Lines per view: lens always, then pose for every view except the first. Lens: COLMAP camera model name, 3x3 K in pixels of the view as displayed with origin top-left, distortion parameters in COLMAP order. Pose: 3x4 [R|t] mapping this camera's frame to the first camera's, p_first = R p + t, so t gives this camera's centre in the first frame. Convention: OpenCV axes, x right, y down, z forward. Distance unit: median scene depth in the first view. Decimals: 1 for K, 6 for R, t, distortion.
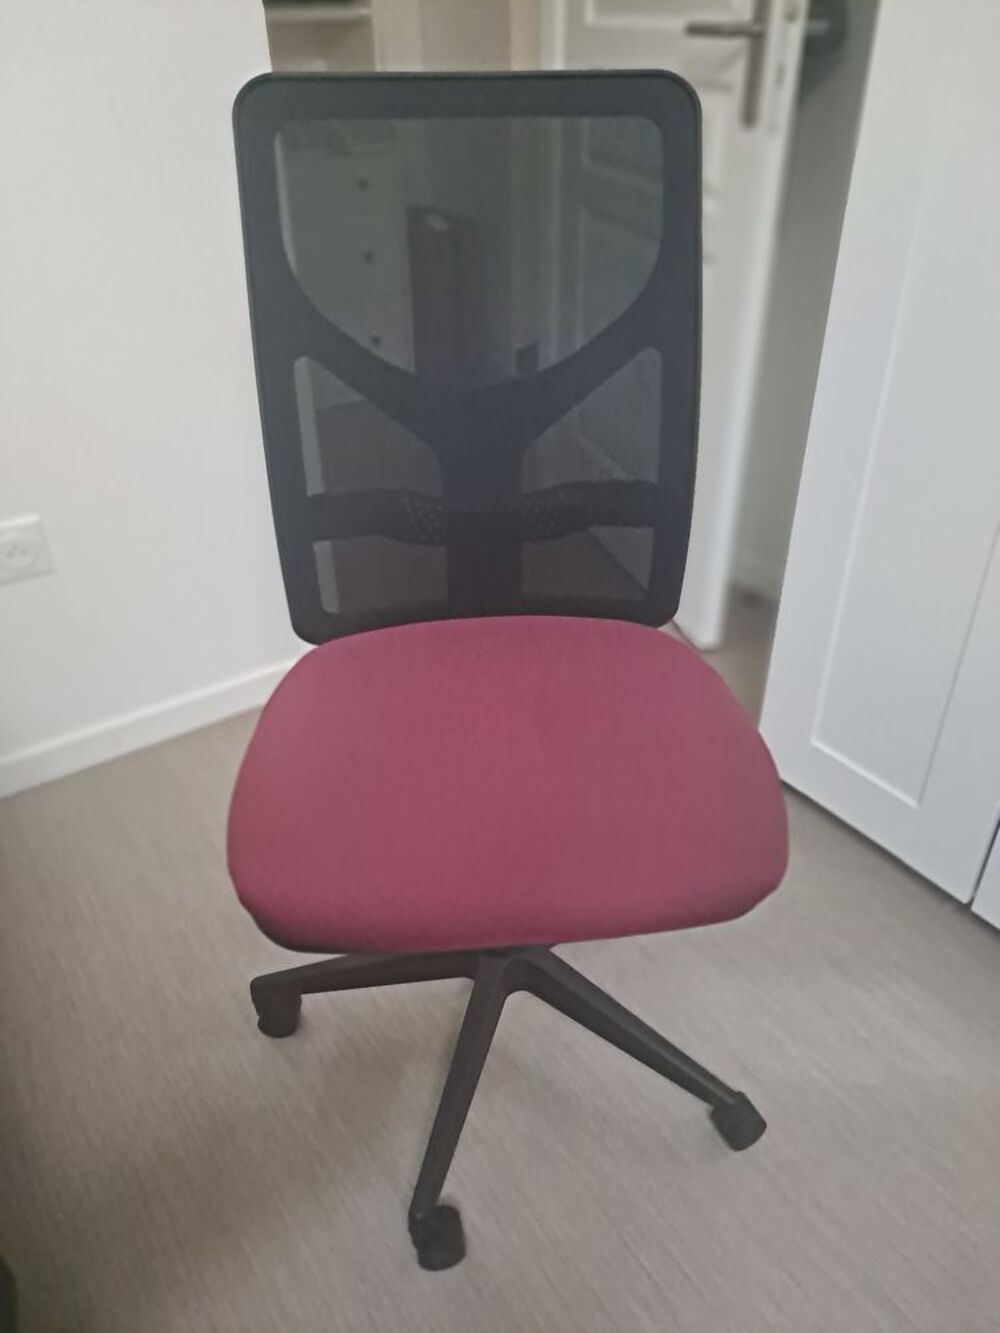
lens RADIAL K [[989.3, 0, 504.6], [0, 989.3, 662.3], [0, 0, 1]] dist [0.047883, -0.019694]
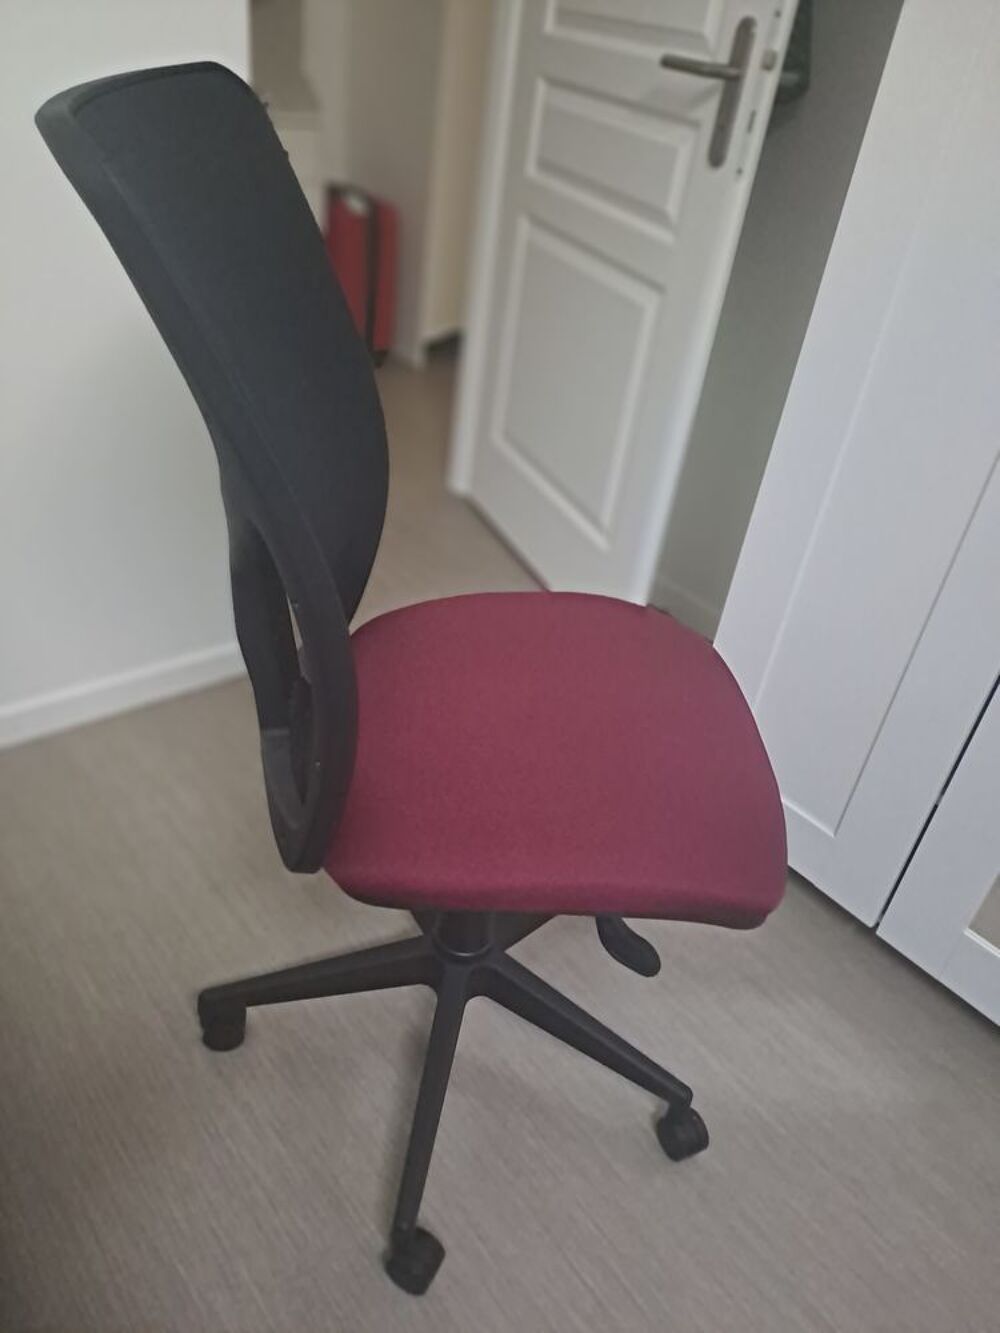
lens RADIAL K [[989.3, 0, 469.2], [0, 989.3, 654.2], [0, 0, 1]] dist [0.047883, -0.019694]
pose [[0.984449, 0.072935, 0.159814, -0.153666], [-0.074364, 0.997227, 0.002969, -0.021245], [-0.159154, -0.014807, 0.987143, 0.020718]]
